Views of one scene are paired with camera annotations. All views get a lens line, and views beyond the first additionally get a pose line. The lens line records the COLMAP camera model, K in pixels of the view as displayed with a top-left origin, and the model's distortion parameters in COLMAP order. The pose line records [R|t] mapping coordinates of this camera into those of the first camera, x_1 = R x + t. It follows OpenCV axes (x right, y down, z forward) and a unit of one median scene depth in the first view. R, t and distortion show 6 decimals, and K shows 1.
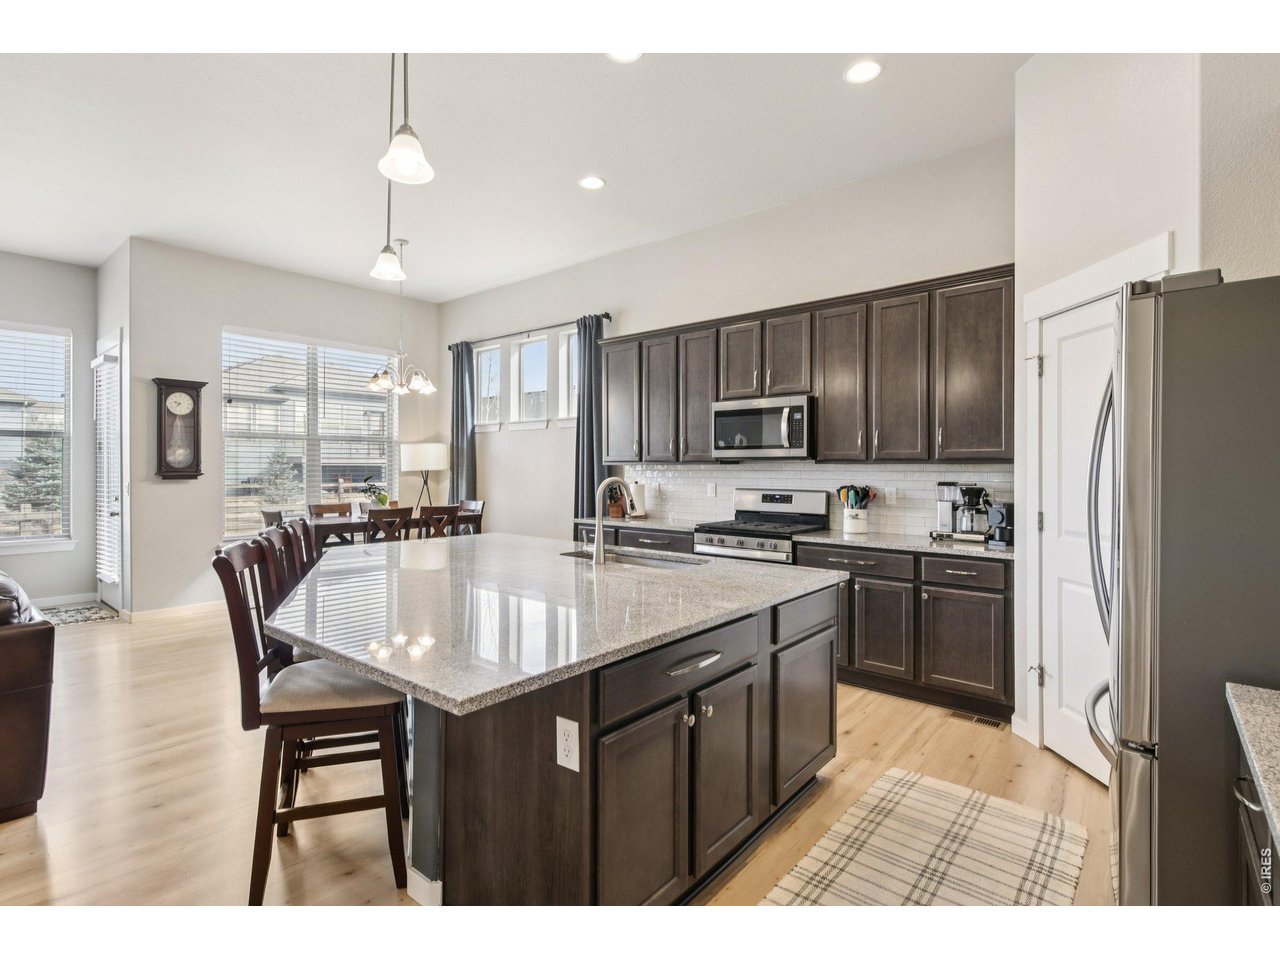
lens RADIAL K [[620.4, 0, 638.4], [0, 620.4, 477.8], [0, 0, 1]] dist [-0.000874, -0.000308]
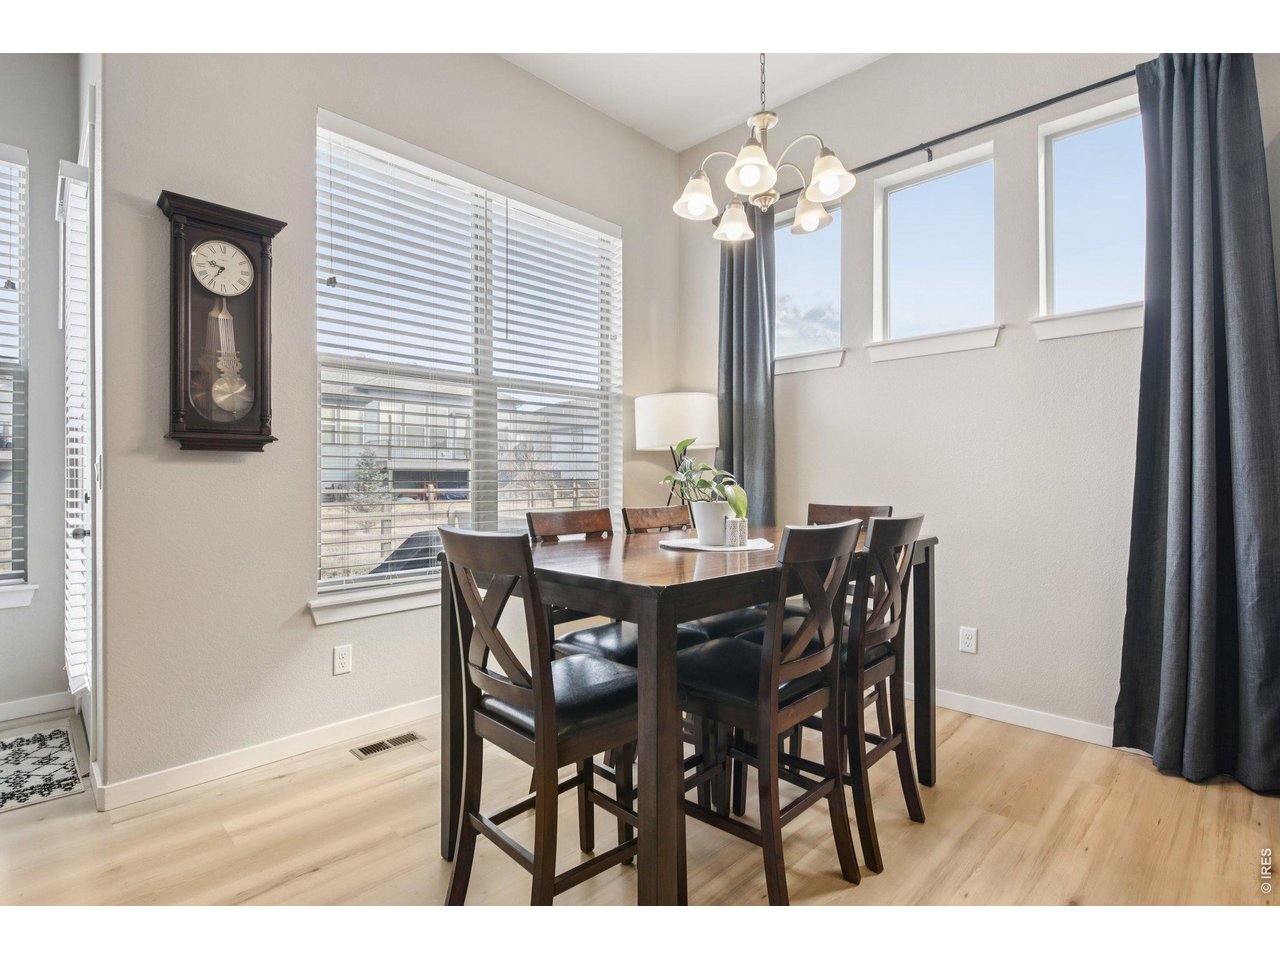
lens RADIAL K [[620.4, 0, 638.4], [0, 620.4, 477.8], [0, 0, 1]] dist [-0.000874, -0.000308]
pose [[0.995254, -0.004534, -0.097209, -0.410743], [0.003213, 0.999900, -0.013738, 0.026156], [0.097262, 0.013360, 0.995169, 0.597566]]
